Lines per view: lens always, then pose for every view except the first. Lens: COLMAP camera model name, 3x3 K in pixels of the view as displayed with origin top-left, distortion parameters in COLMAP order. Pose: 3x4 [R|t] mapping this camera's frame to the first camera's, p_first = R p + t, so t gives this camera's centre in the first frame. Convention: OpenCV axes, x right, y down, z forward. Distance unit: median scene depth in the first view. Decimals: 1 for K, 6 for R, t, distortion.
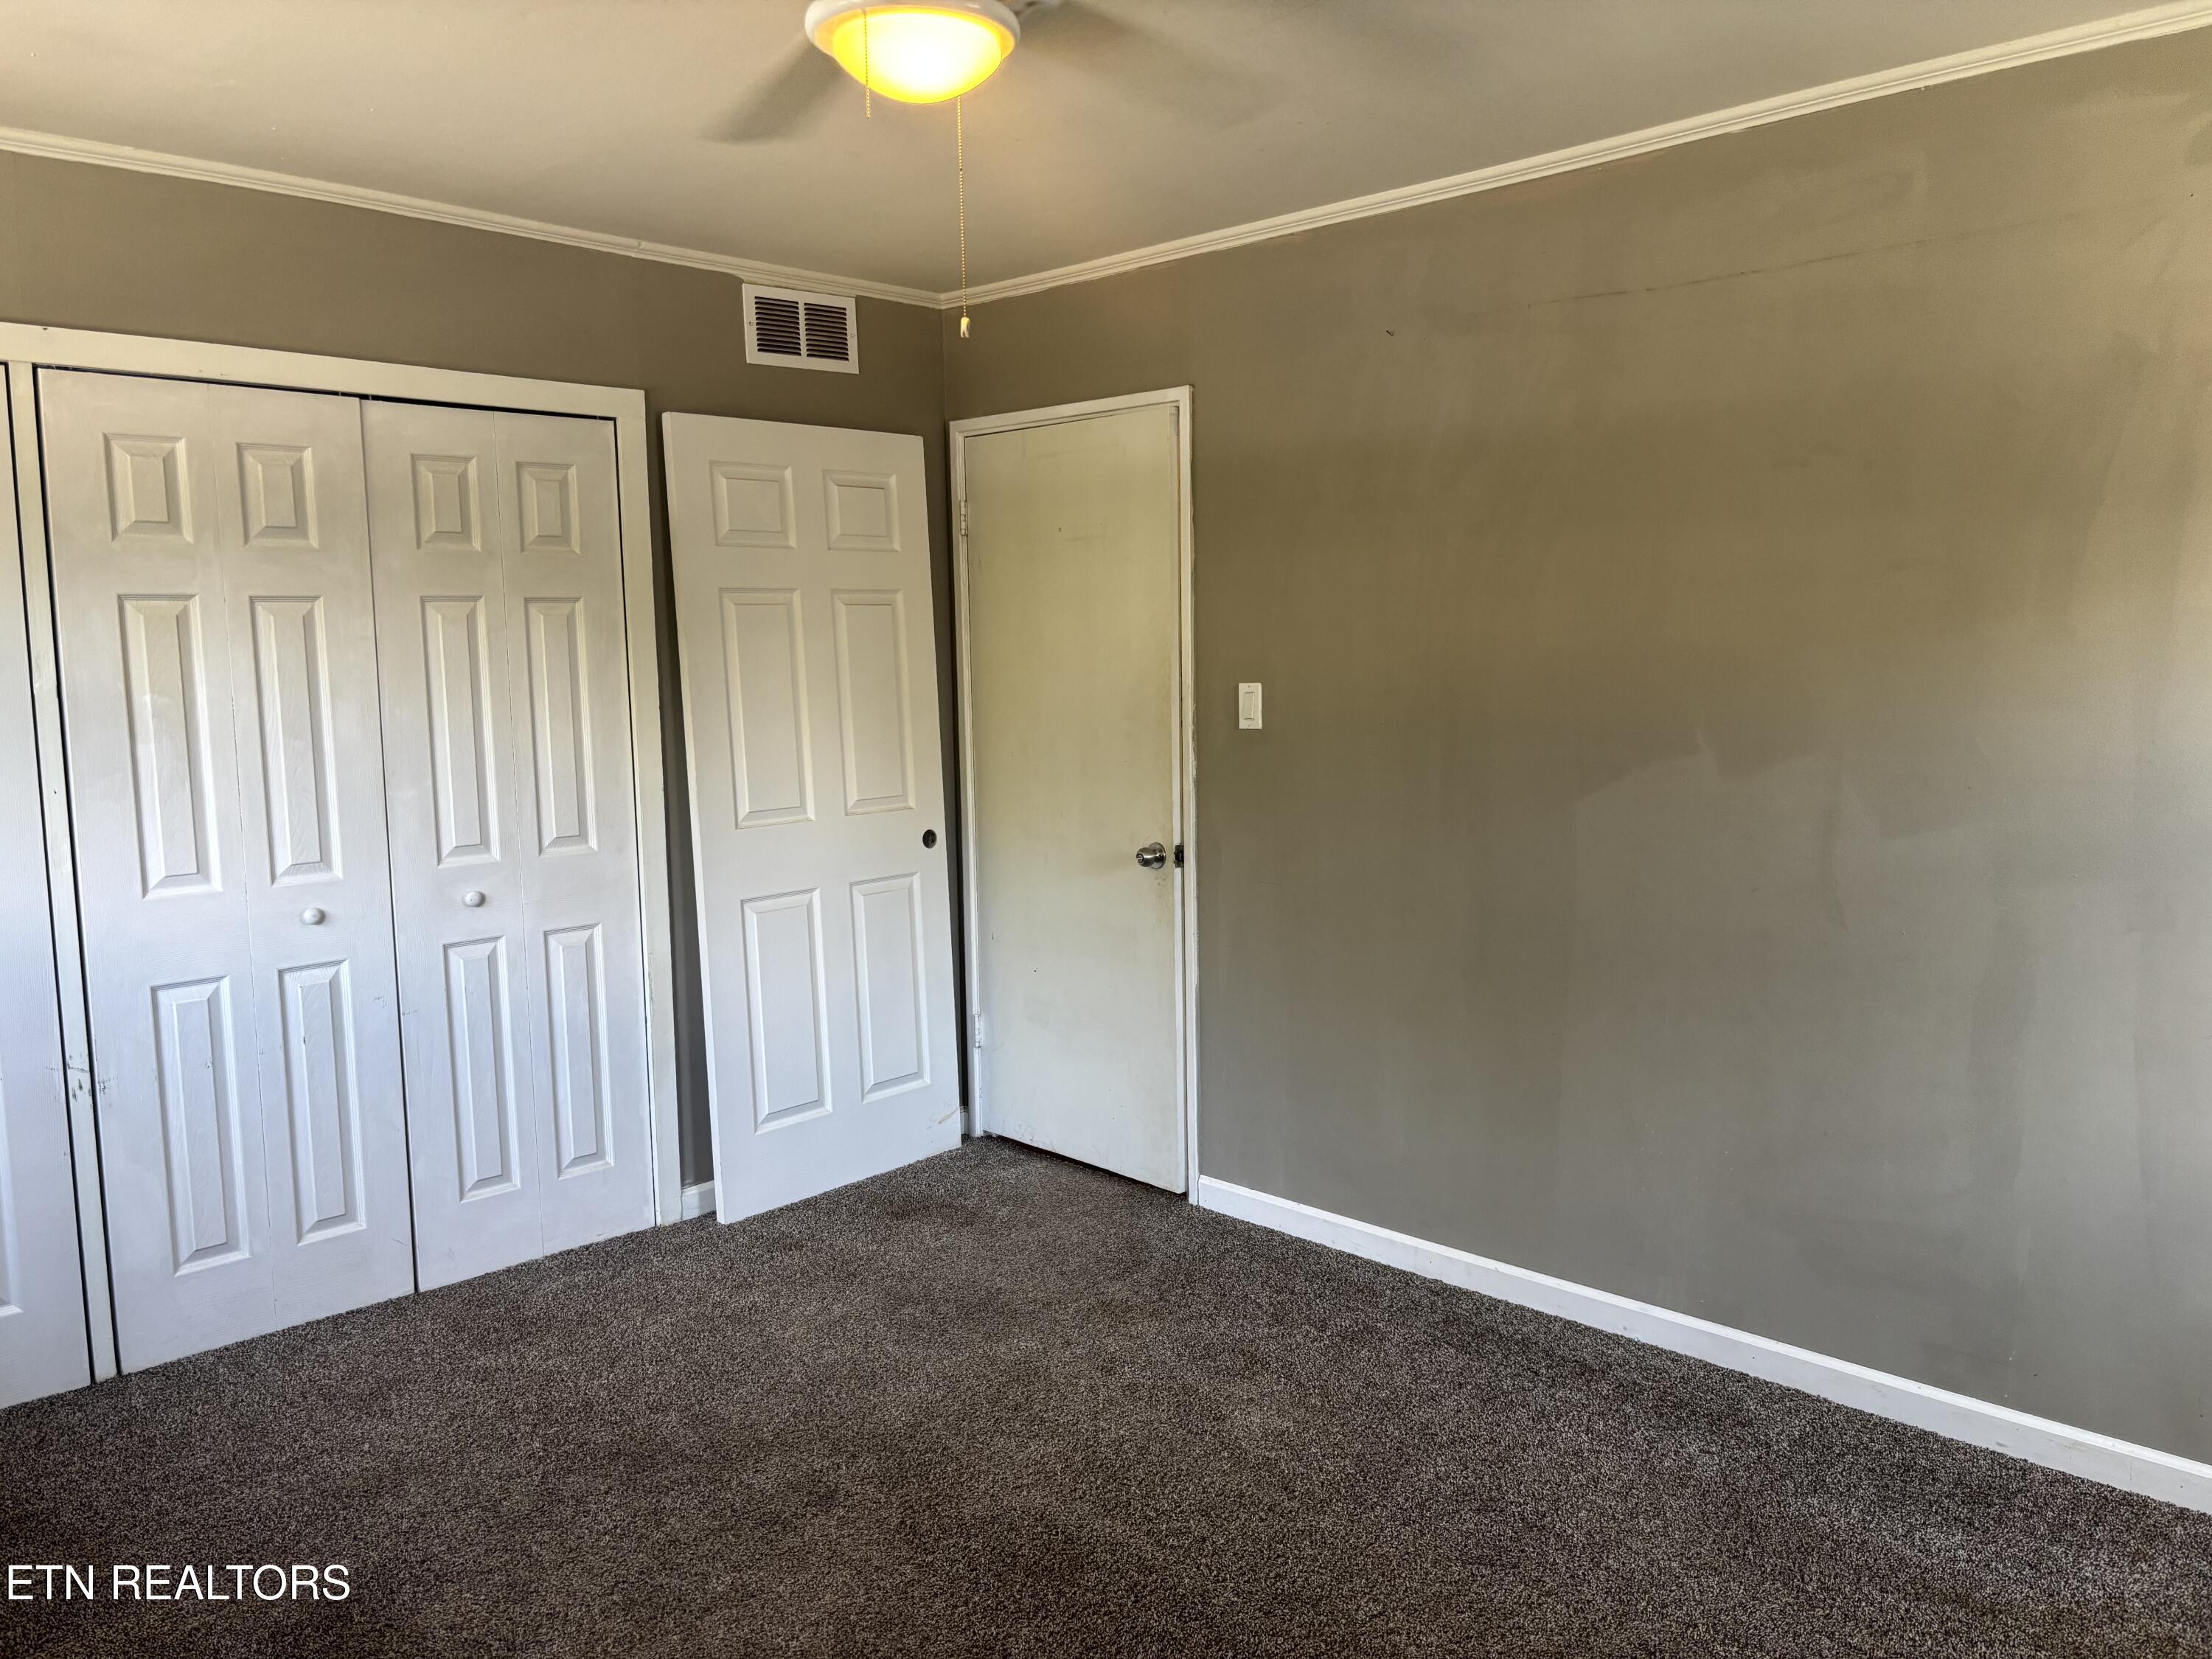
lens RADIAL K [[1680.9, 0, 1101.4], [0, 1680.9, 843.0], [0, 0, 1]] dist [0.047583, -0.071273]
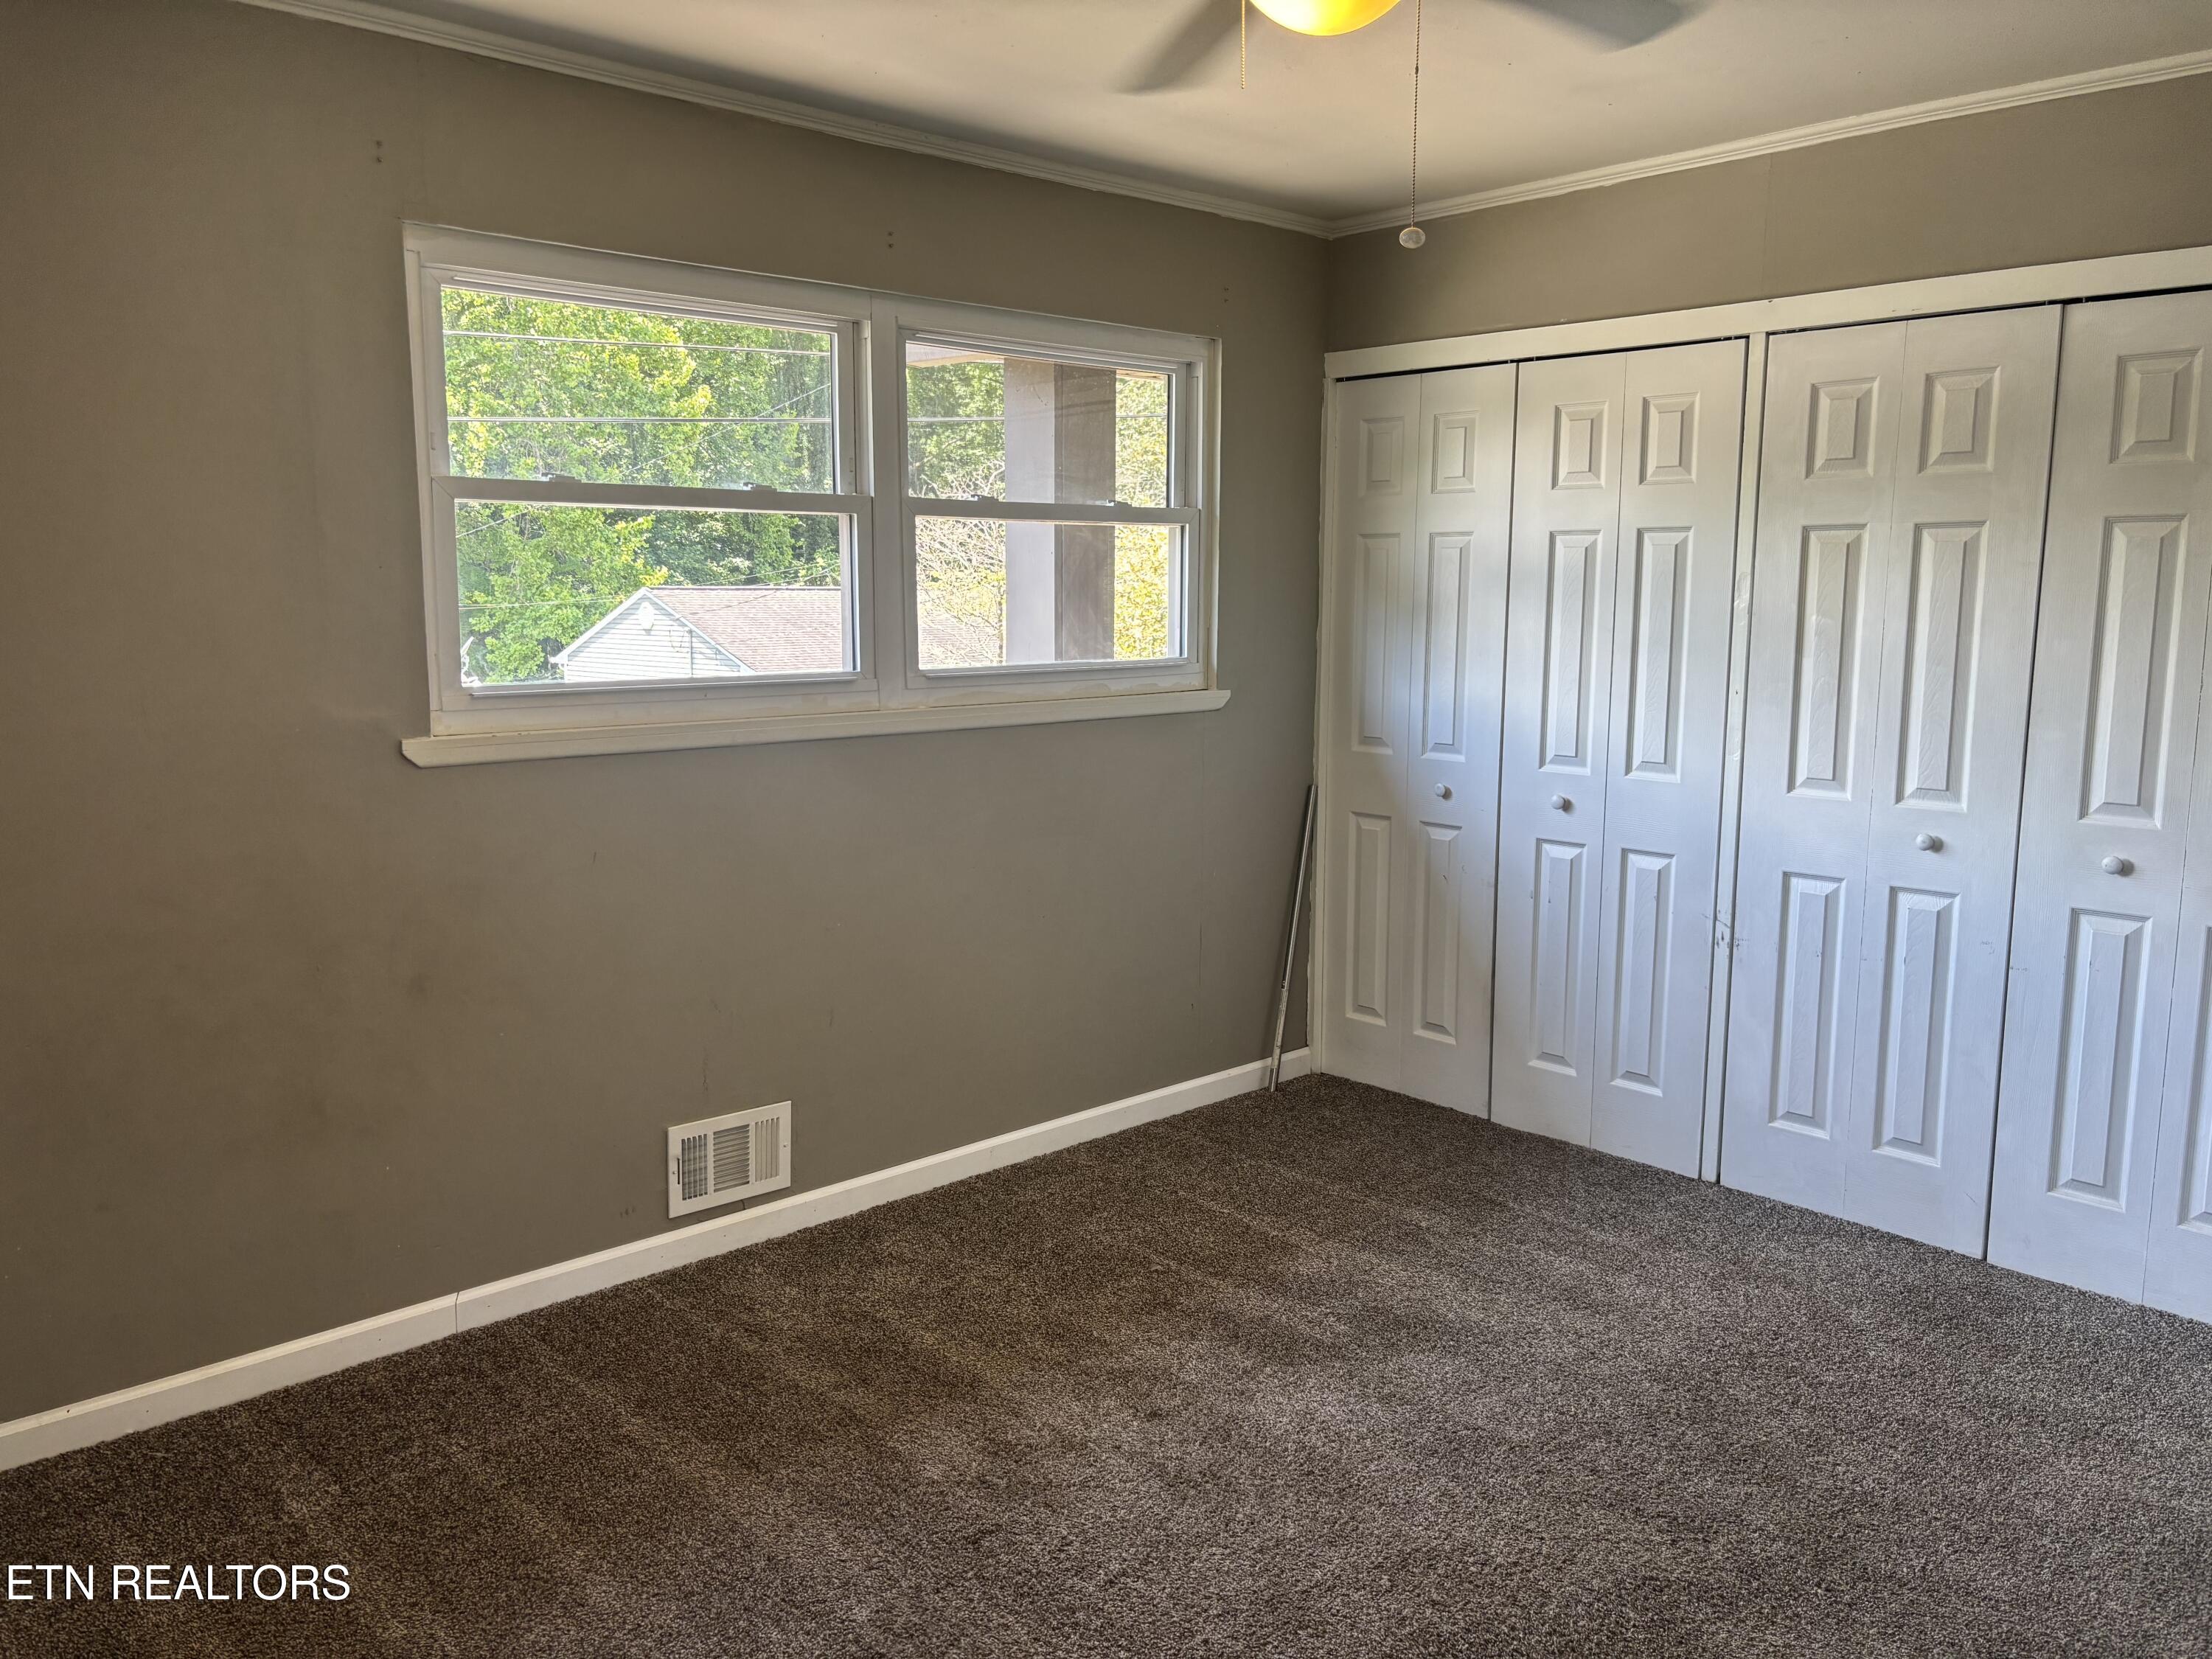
lens RADIAL K [[1680.9, 0, 1104.8], [0, 1680.9, 825.9], [0, 0, 1]] dist [0.047583, -0.071273]
pose [[-0.053484, 0.157713, -0.986035, 0.565309], [-0.117484, 0.979597, 0.163056, -0.075041], [0.991633, 0.124564, -0.033864, 0.564502]]
